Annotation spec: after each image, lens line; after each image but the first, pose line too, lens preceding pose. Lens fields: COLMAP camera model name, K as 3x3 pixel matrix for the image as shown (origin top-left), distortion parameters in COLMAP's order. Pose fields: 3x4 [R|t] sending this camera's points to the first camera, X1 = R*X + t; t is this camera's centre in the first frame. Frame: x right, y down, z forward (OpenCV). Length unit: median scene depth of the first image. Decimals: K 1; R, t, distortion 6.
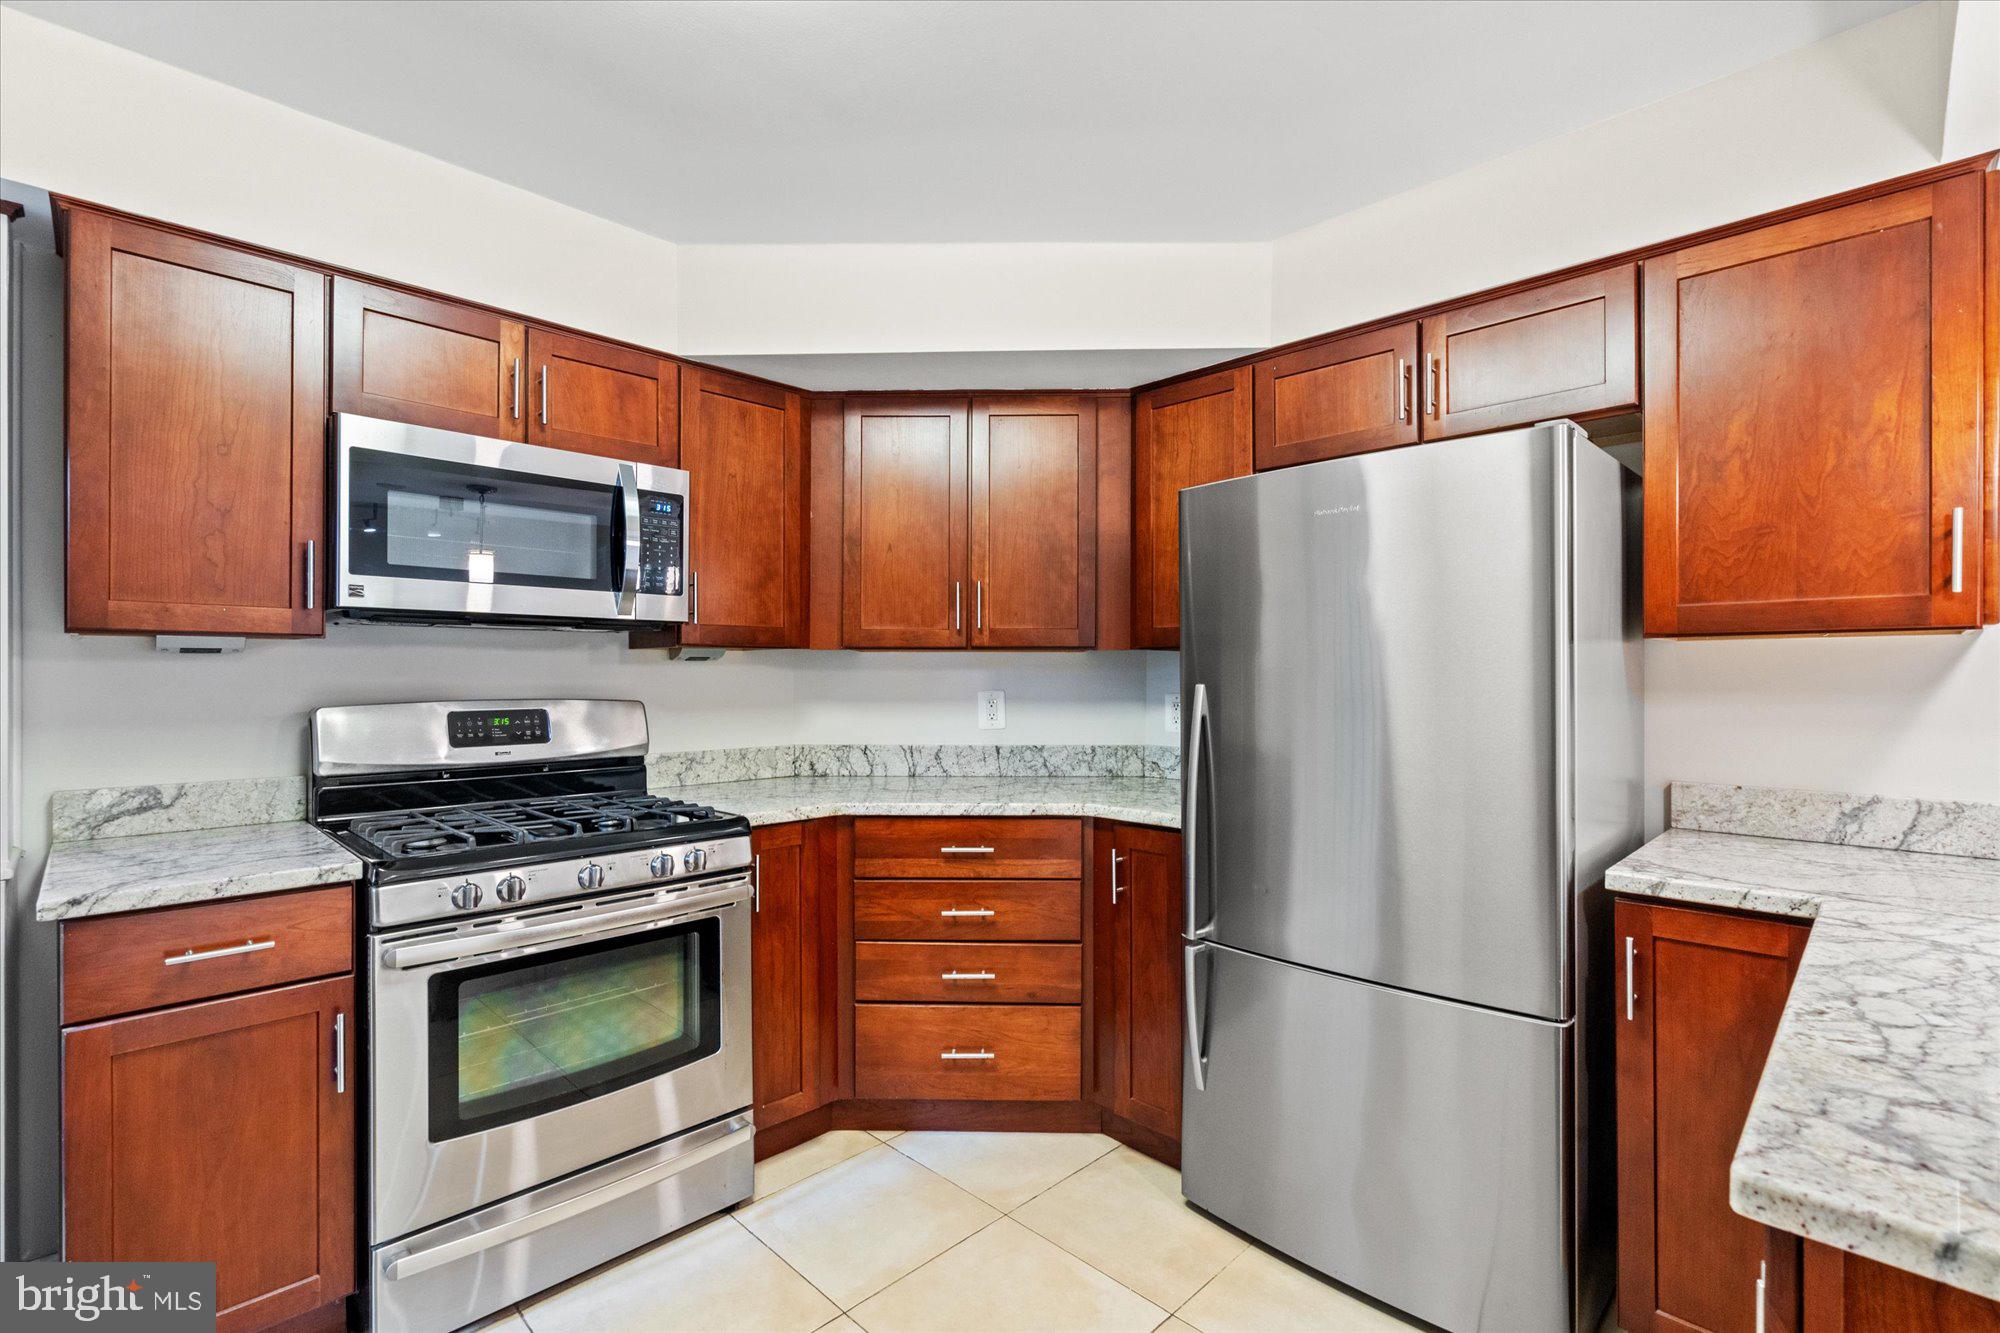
lens RADIAL K [[903.7, 0, 993.1], [0, 903.7, 674.2], [0, 0, 1]] dist [-0.001897, 0.000553]
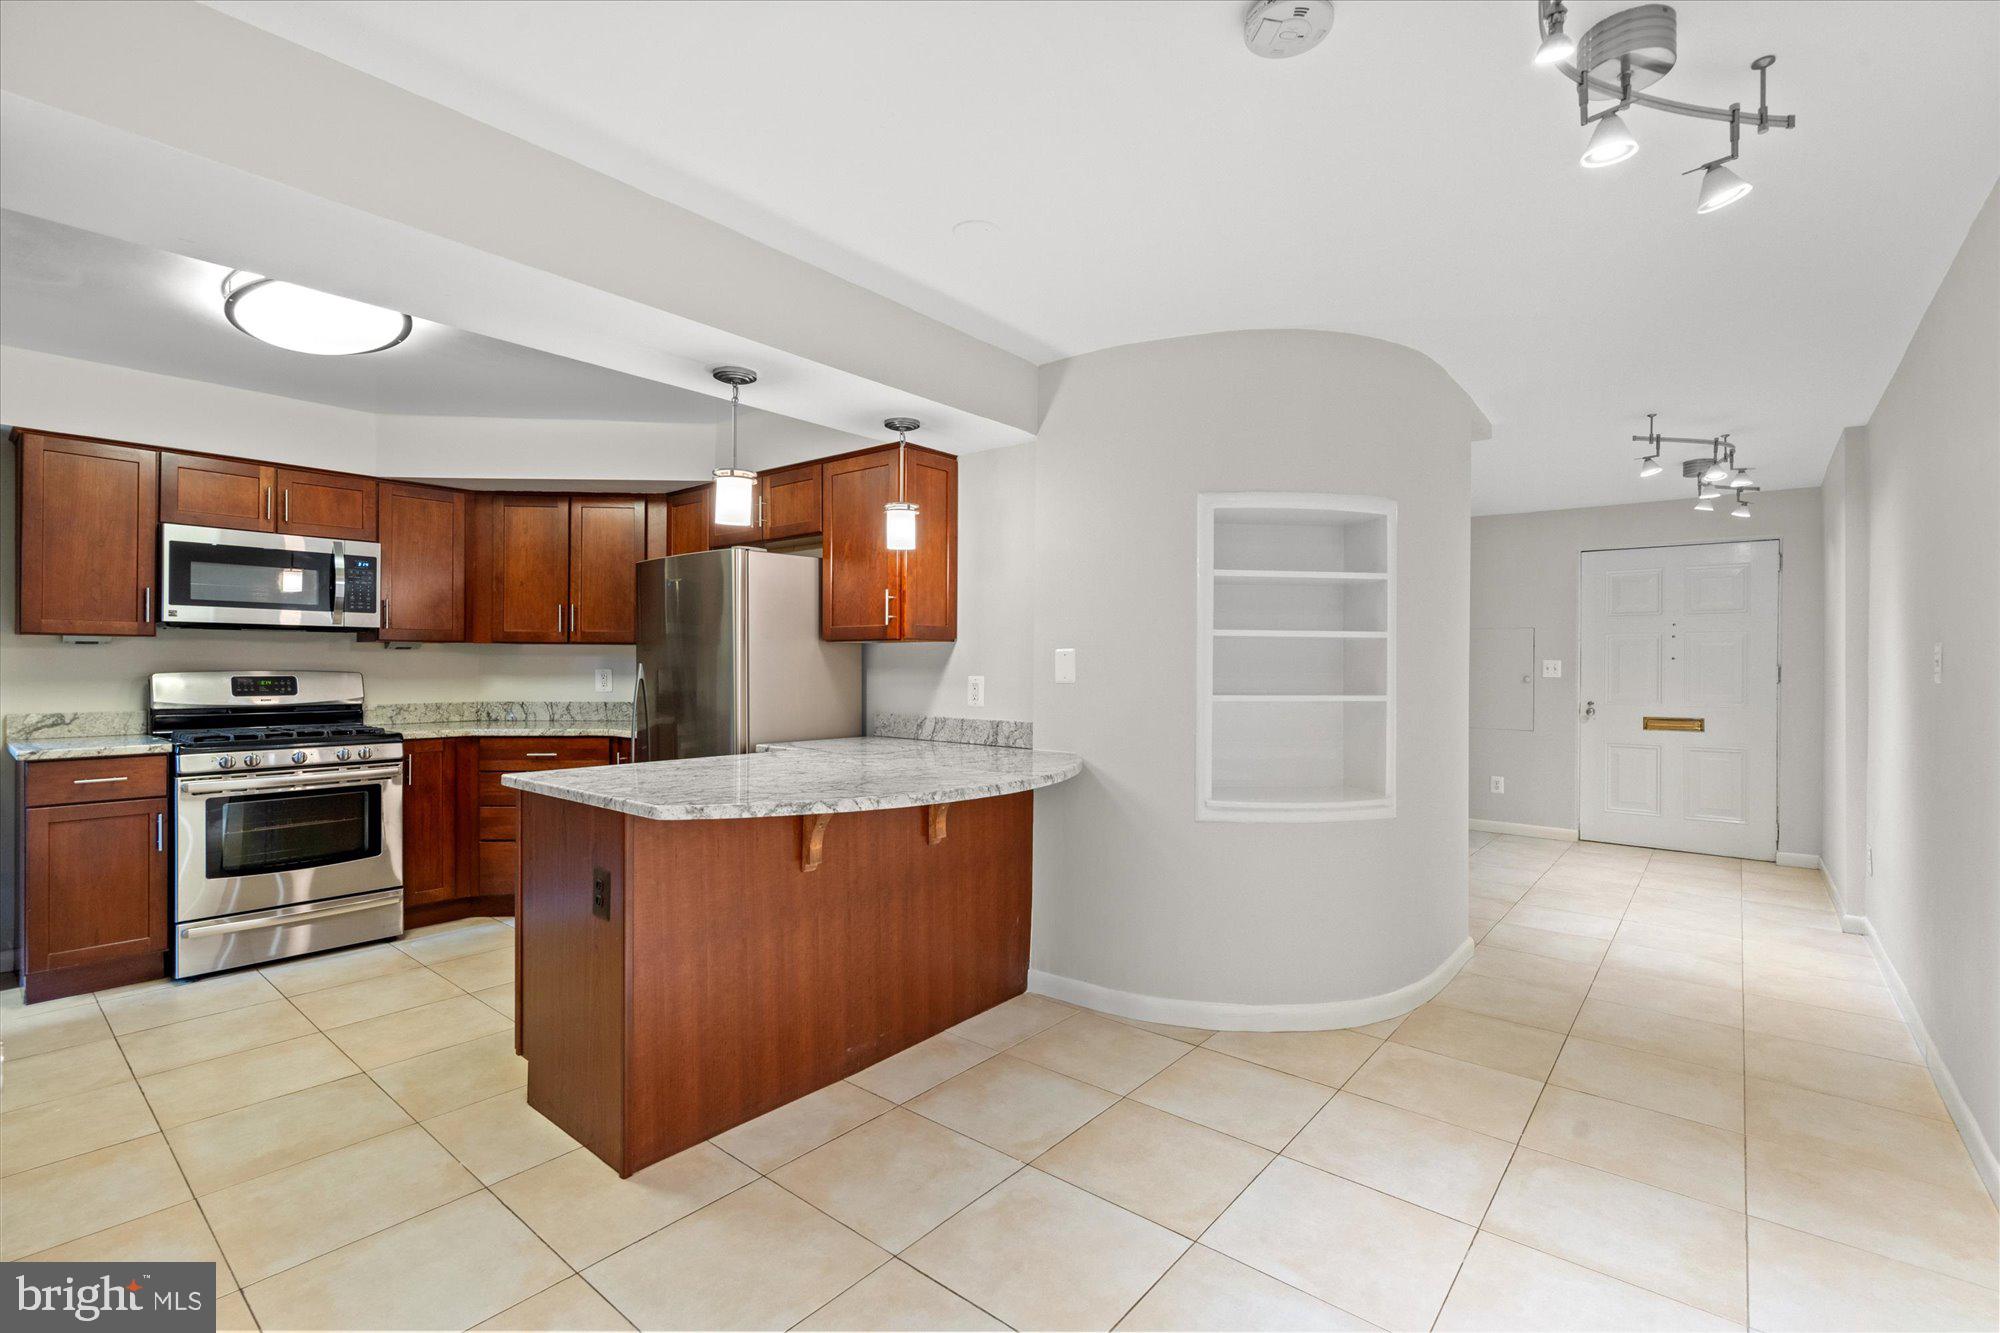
lens RADIAL K [[900.0, 0, 1000.0], [0, 900.0, 666.5], [0, 0, 1]] dist [-0.002415, -0.000329]
pose [[0.995813, 0.005459, 0.091250, 0.802135], [-0.005827, 0.999976, 0.003763, 0.005469], [-0.091227, -0.004279, 0.995821, -0.980318]]
